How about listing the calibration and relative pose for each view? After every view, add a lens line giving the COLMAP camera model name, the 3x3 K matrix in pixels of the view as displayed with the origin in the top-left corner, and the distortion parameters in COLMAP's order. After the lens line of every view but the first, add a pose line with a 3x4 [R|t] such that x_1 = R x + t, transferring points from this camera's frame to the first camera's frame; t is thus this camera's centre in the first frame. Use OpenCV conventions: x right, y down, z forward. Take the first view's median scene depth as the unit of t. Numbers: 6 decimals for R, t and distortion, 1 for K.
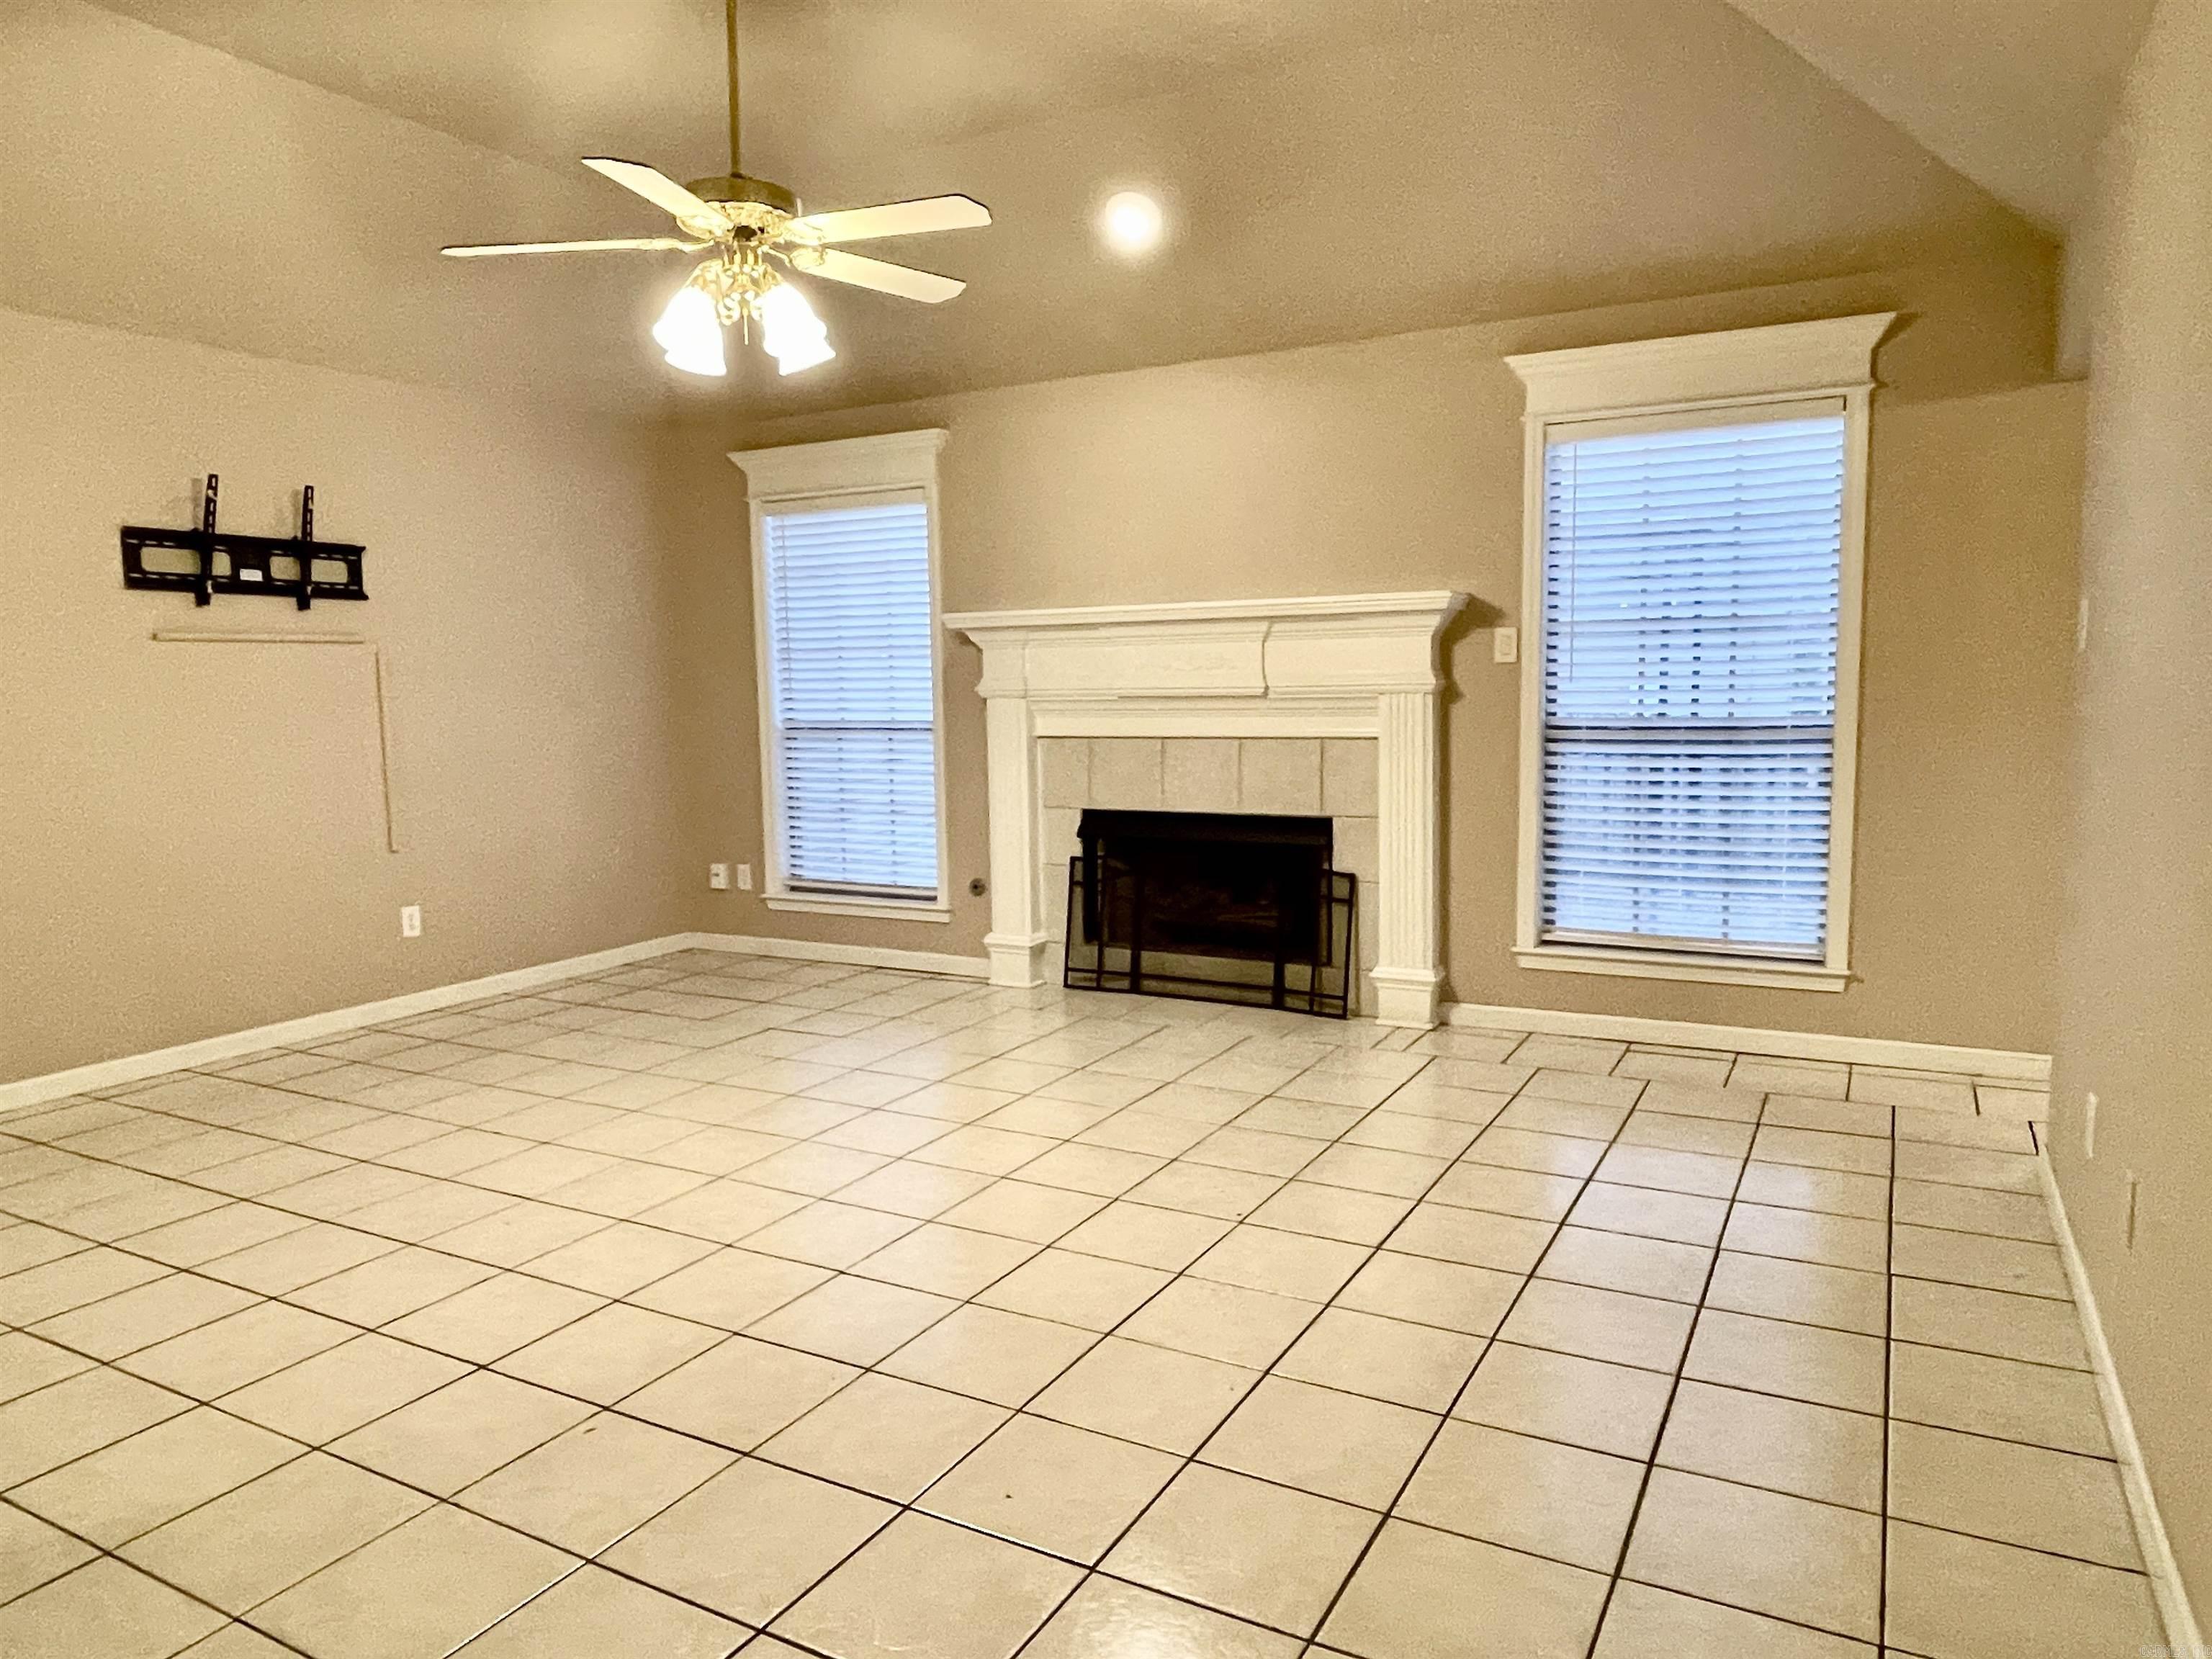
lens RADIAL K [[1441.9, 0, 1106.4], [0, 1441.9, 832.8], [0, 0, 1]] dist [0.015601, -0.001109]
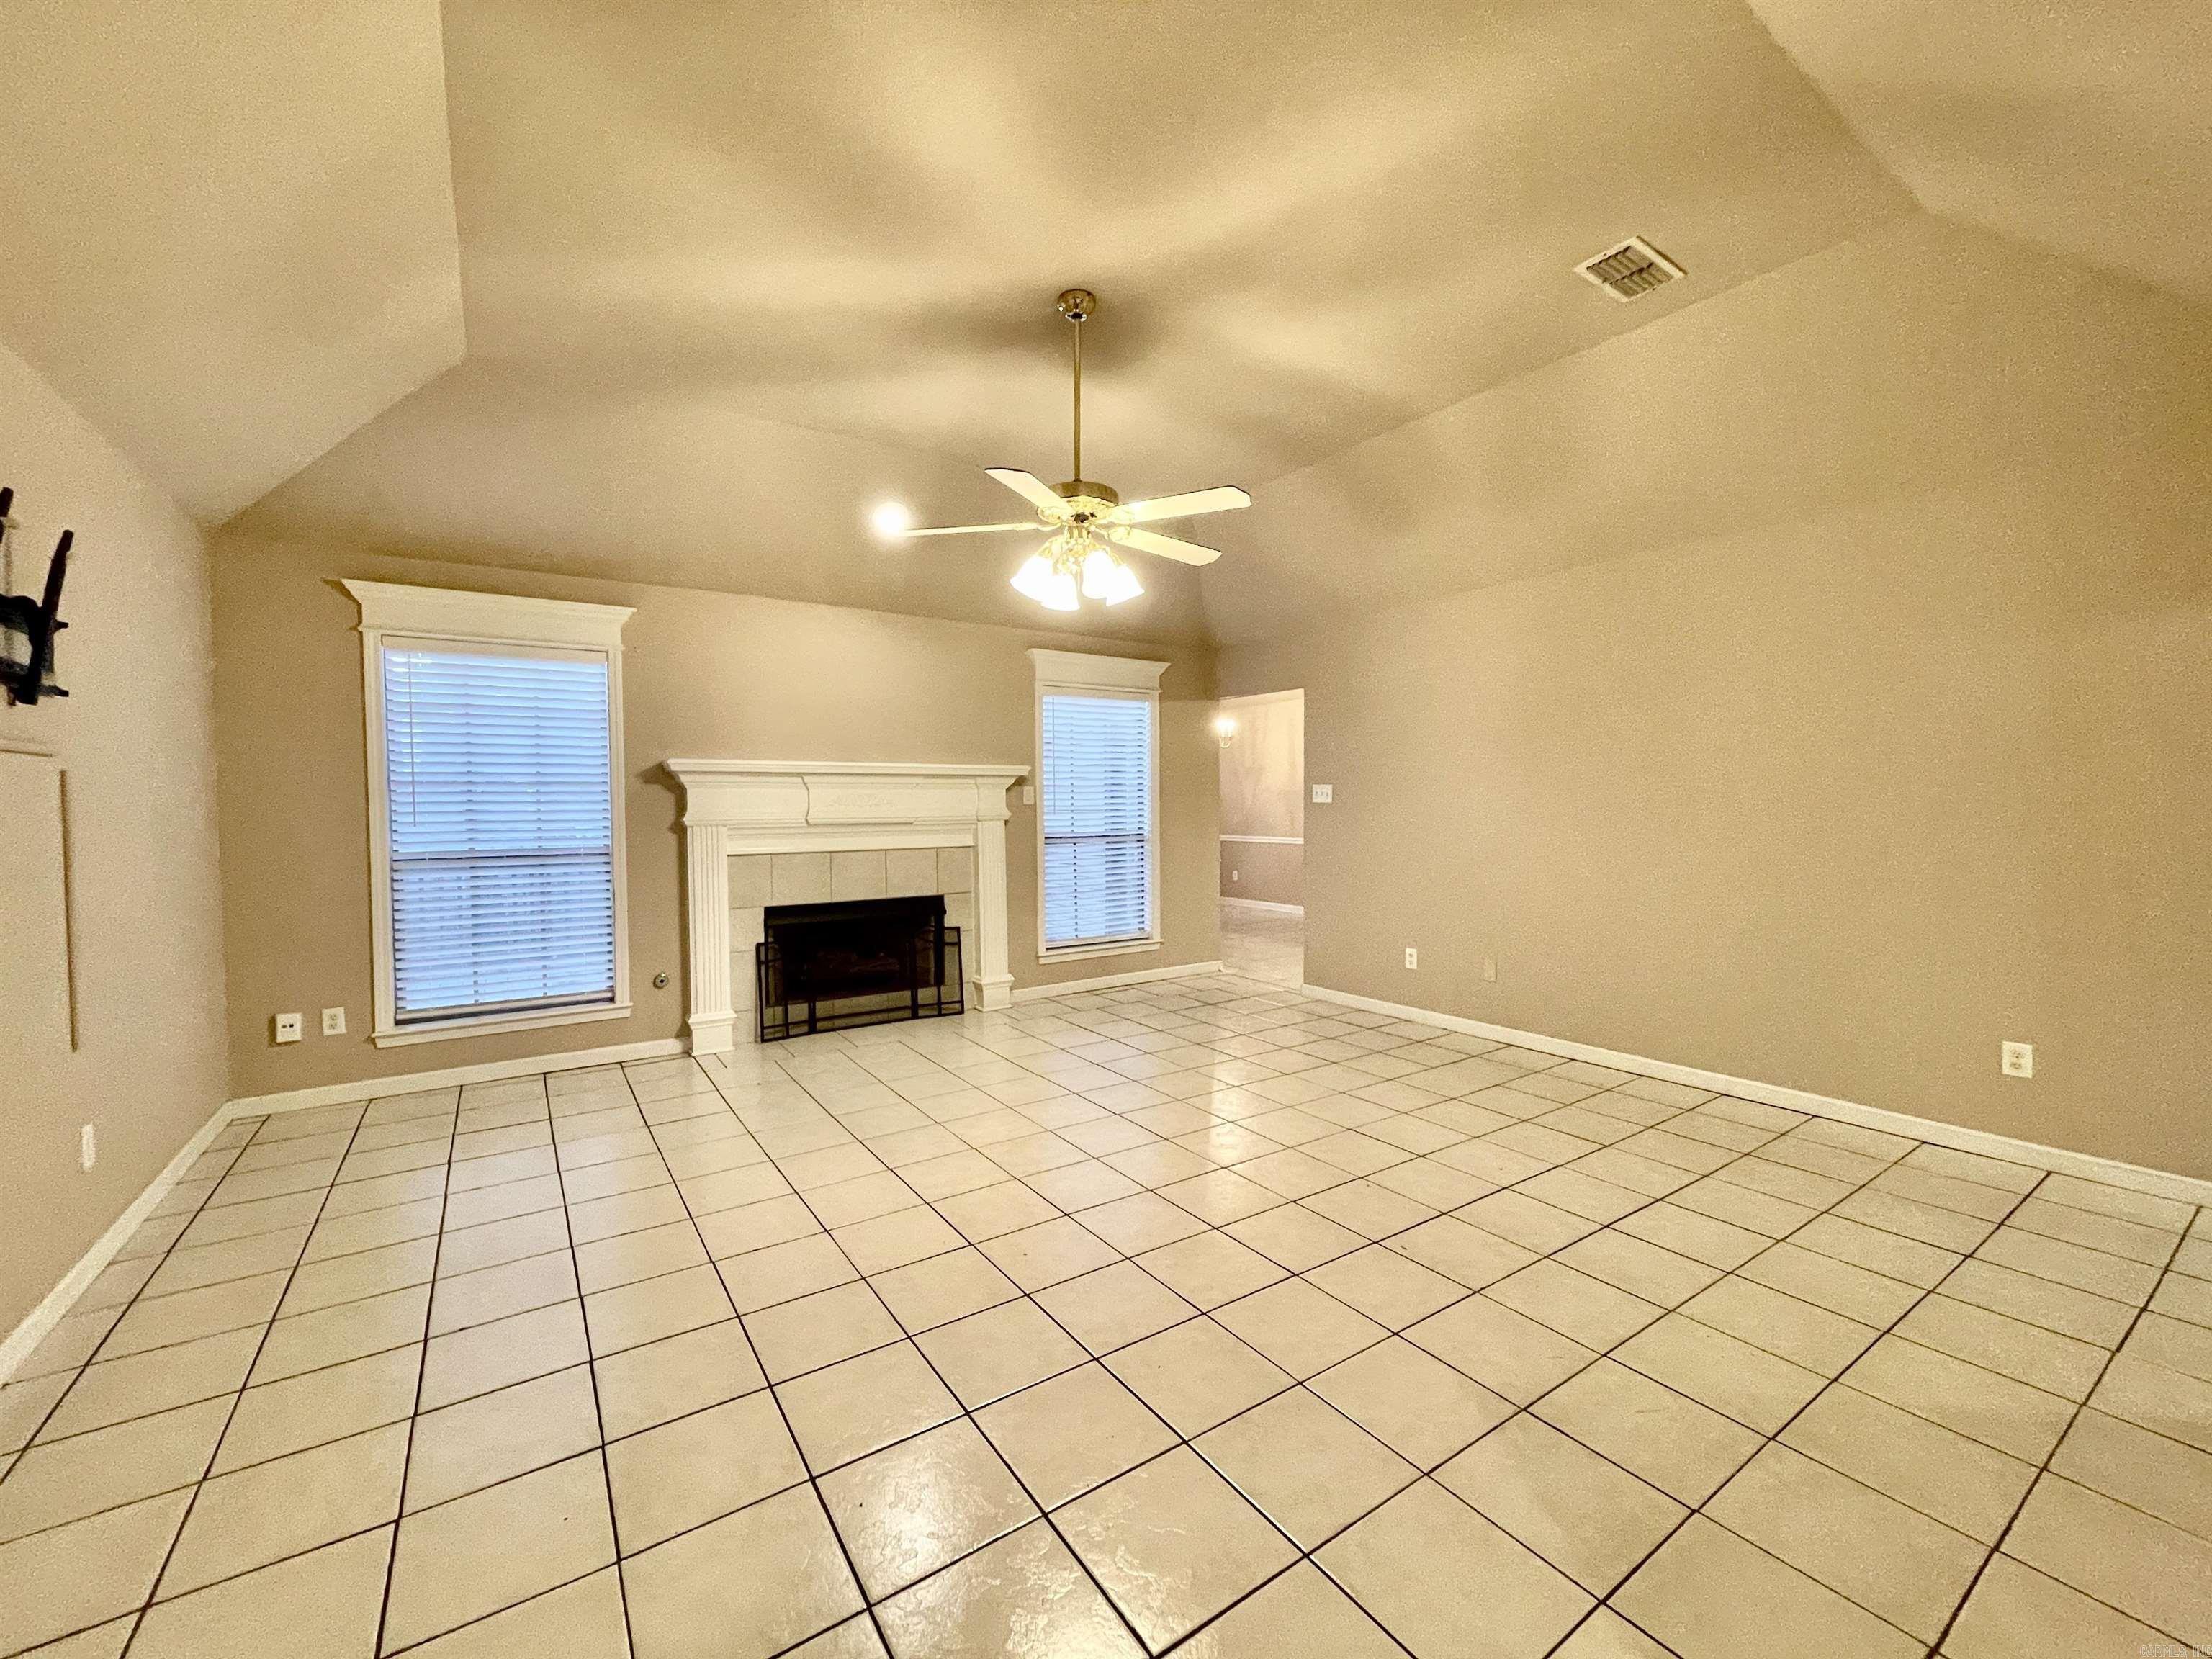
lens RADIAL K [[892.3, 0, 1094.4], [0, 892.3, 827.8], [0, 0, 1]] dist [0.000231, -0.000040]
pose [[0.466090, -0.008892, 0.884693, -0.642372], [0.098804, 0.994218, -0.042061, -0.025734], [-0.879203, 0.107016, 0.464273, 0.341155]]
